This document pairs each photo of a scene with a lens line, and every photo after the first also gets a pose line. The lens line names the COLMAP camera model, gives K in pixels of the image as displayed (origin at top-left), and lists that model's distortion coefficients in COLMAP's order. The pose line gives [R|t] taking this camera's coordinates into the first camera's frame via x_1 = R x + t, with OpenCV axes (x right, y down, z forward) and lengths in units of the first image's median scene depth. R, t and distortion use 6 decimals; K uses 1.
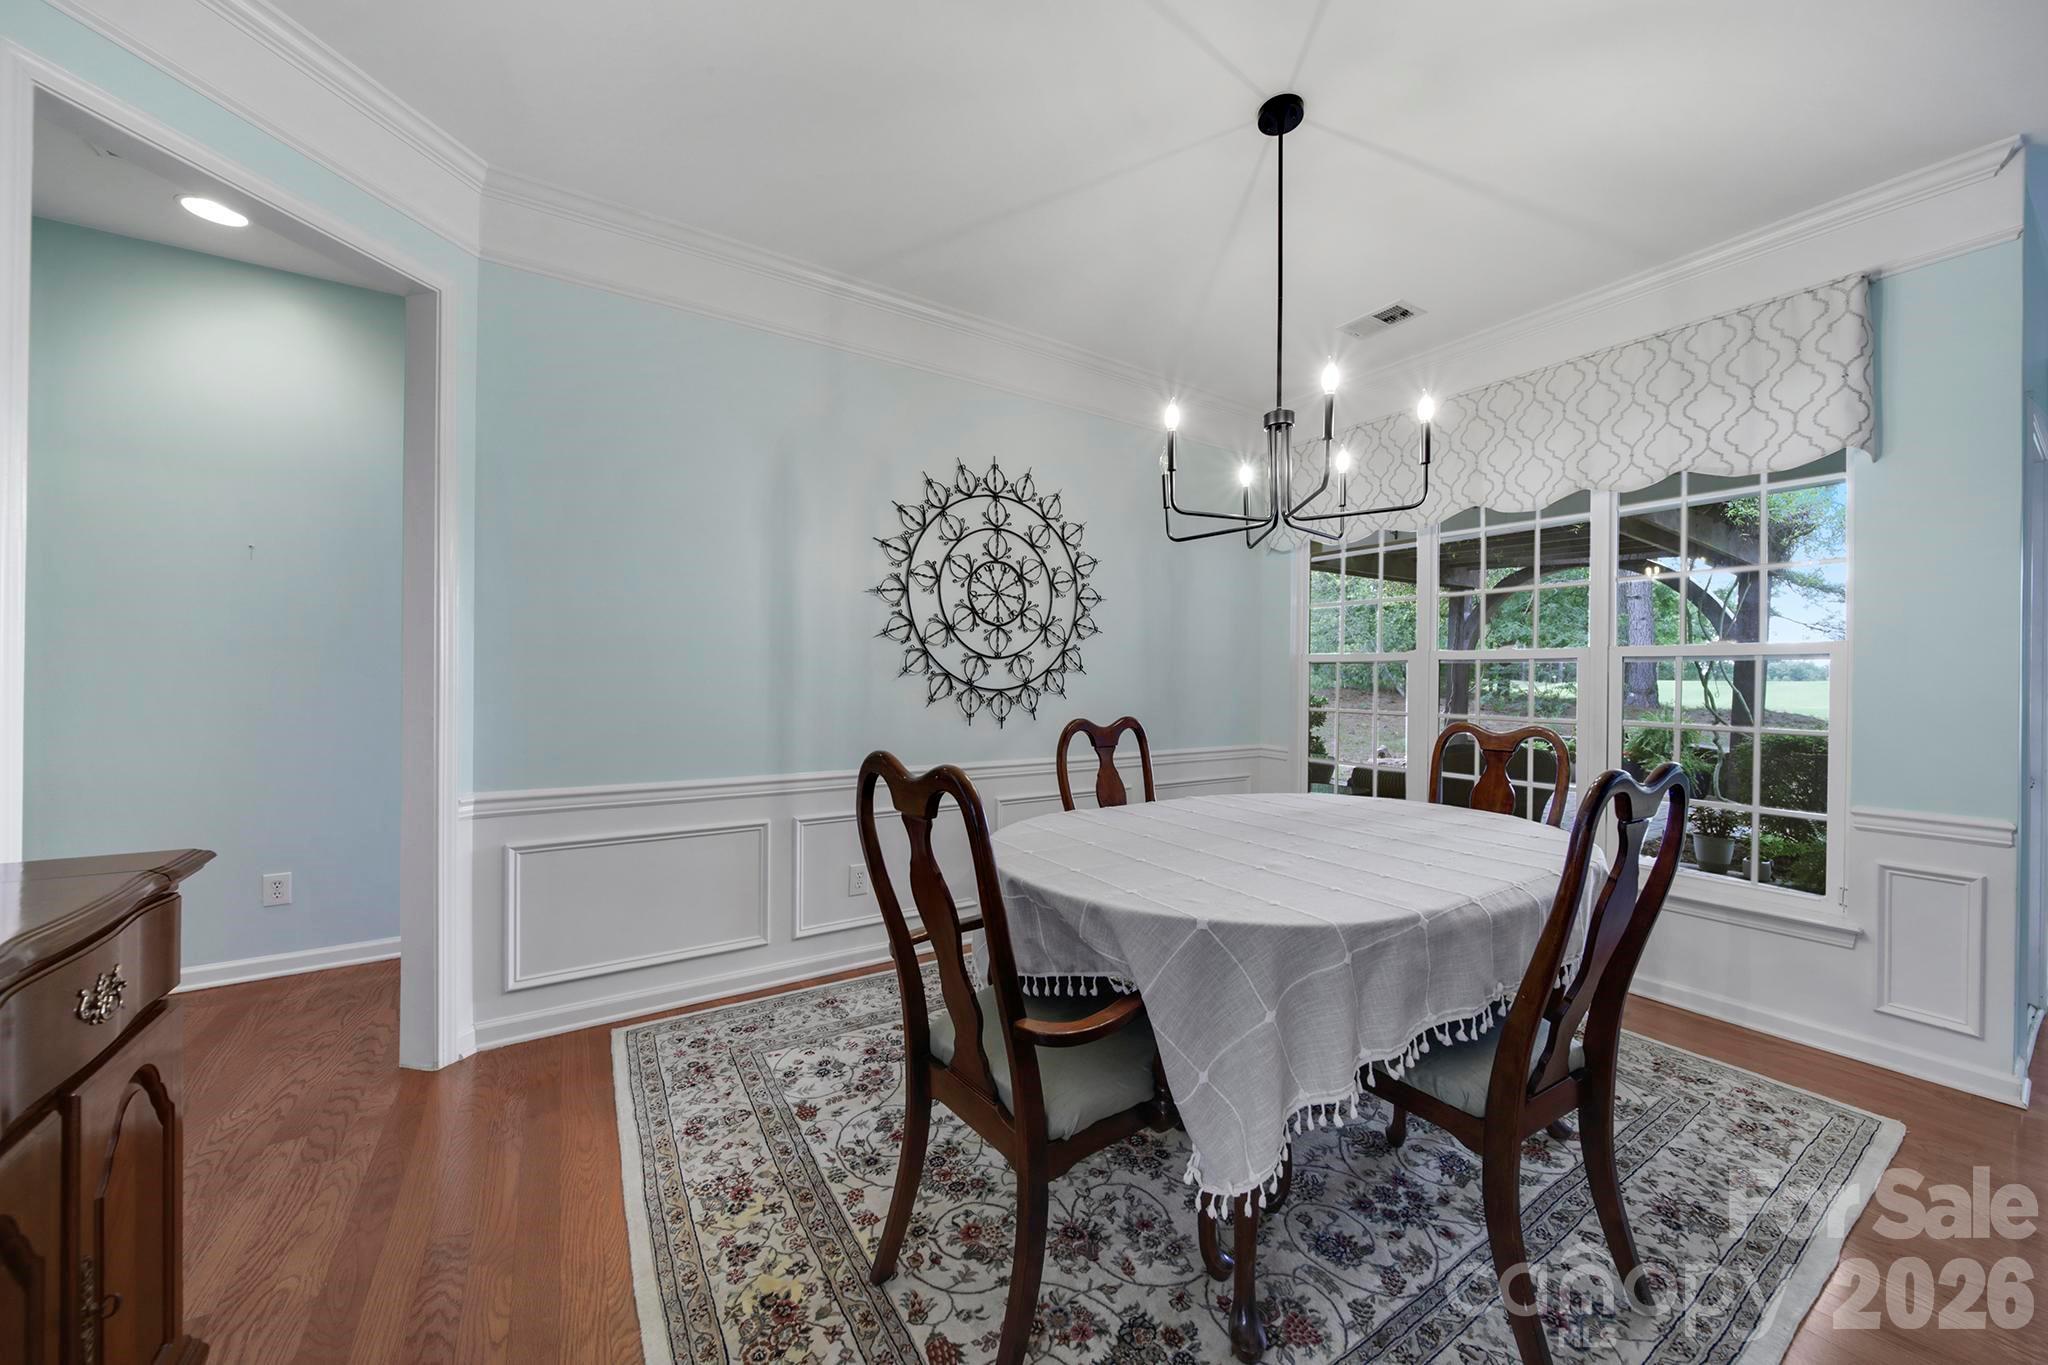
lens RADIAL K [[727.1, 0, 1032.3], [0, 727.1, 679.7], [0, 0, 1]] dist [0.000669, -0.000144]
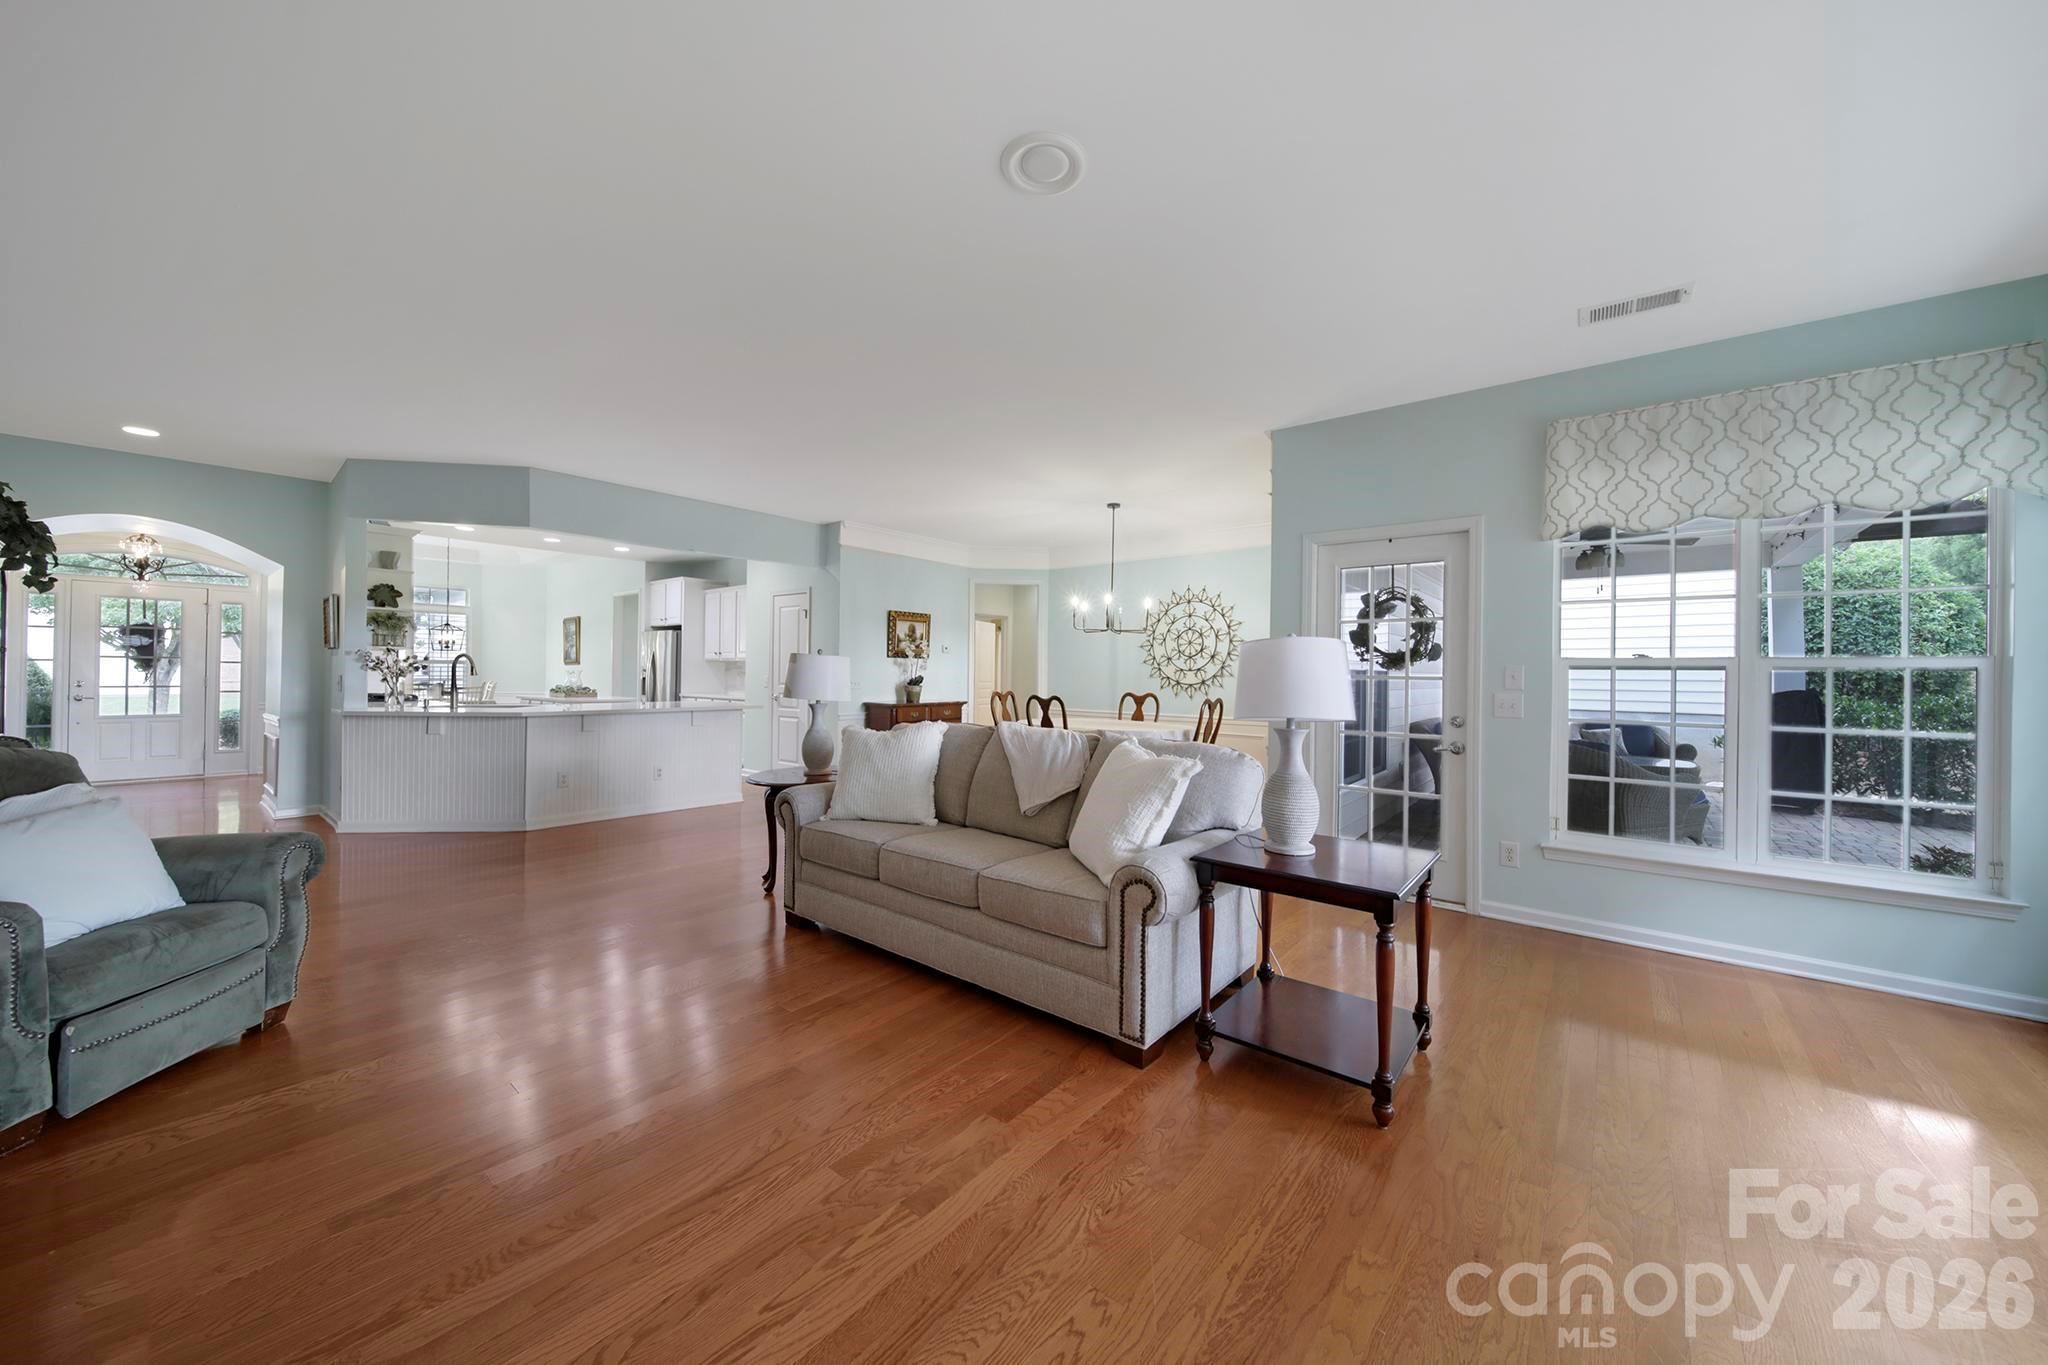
lens RADIAL K [[727.1, 0, 1018.7], [0, 727.1, 673.1], [0, 0, 1]] dist [0.000669, -0.000144]
pose [[0.303031, -0.008115, -0.952946, 2.064718], [-0.010907, 0.999869, -0.011983, 0.011944], [0.952918, 0.014025, 0.302903, -0.237287]]
